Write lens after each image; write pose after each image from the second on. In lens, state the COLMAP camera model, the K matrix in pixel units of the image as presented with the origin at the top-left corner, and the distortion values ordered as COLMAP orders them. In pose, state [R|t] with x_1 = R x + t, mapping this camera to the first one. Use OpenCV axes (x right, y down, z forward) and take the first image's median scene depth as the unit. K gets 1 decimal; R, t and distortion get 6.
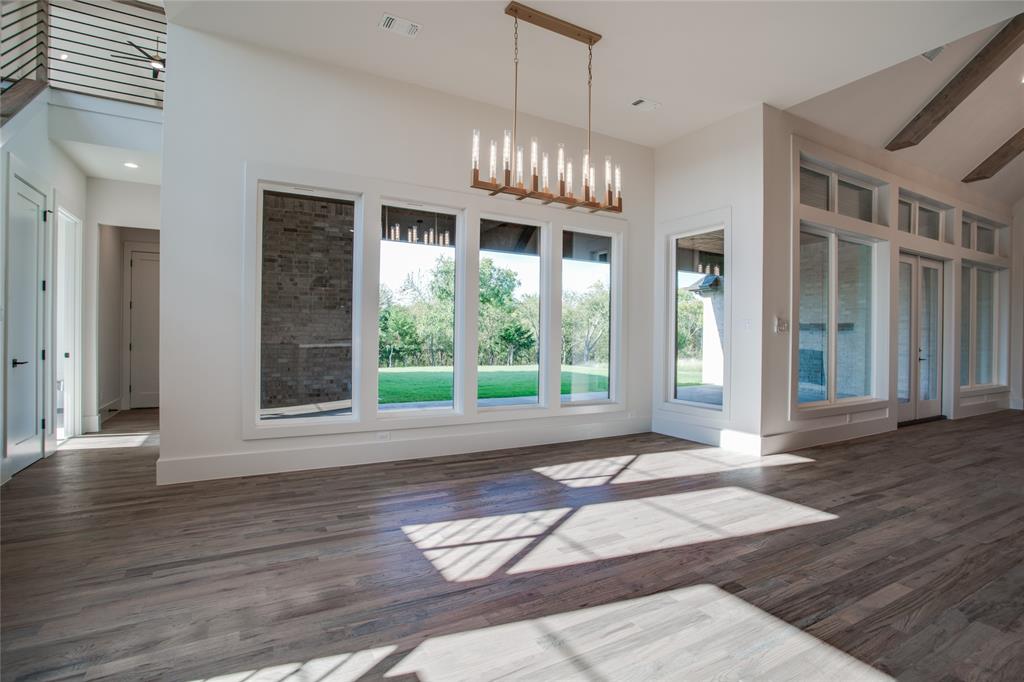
lens RADIAL K [[498.6, 0, 511.5], [0, 498.6, 339.4], [0, 0, 1]] dist [-0.076896, 0.030683]
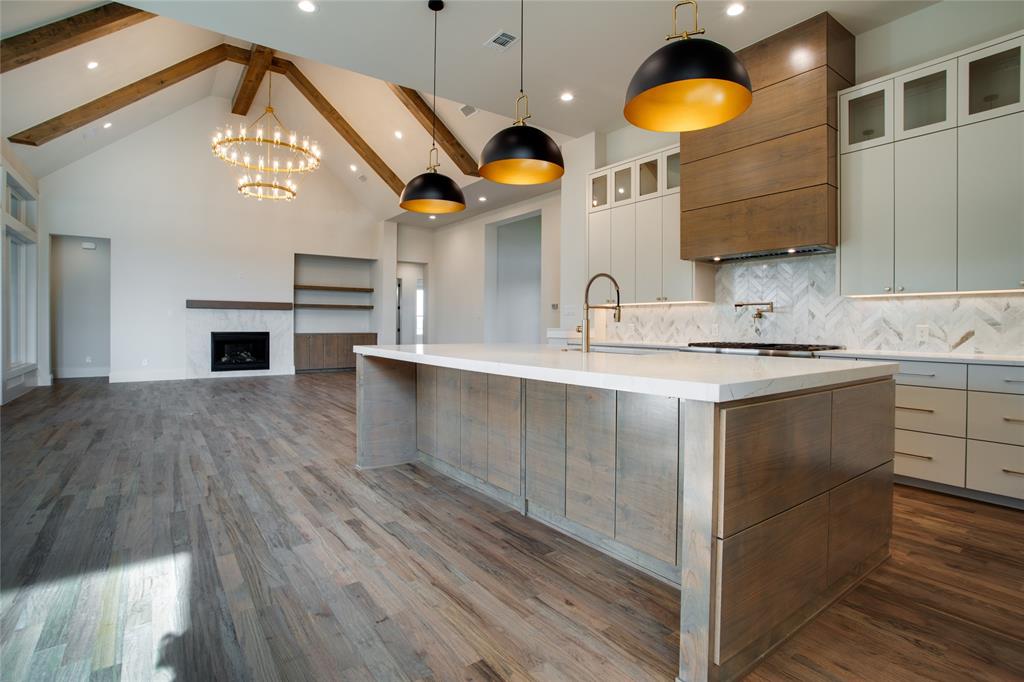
lens RADIAL K [[498.6, 0, 511.5], [0, 498.6, 339.4], [0, 0, 1]] dist [-0.076896, 0.030683]
pose [[-0.130859, -0.038558, 0.990651, -0.173636], [-0.002680, 0.999253, 0.038539, 0.017907], [-0.991397, 0.002388, -0.130865, 0.392152]]
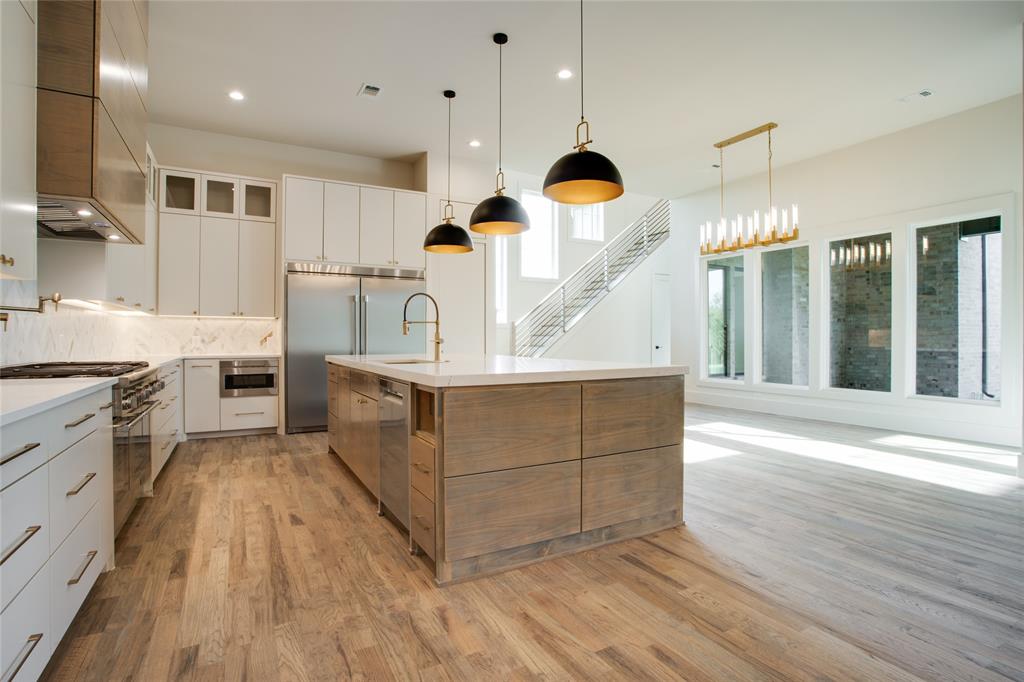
lens RADIAL K [[510.1, 0, 509.9], [0, 510.1, 344.4], [0, 0, 1]] dist [-0.072318, 0.029033]
pose [[-0.004511, 0.001073, -0.999989, 2.035807], [-0.004769, 0.999988, 0.001095, 0.042091], [0.999978, 0.004774, -0.004506, 0.284608]]
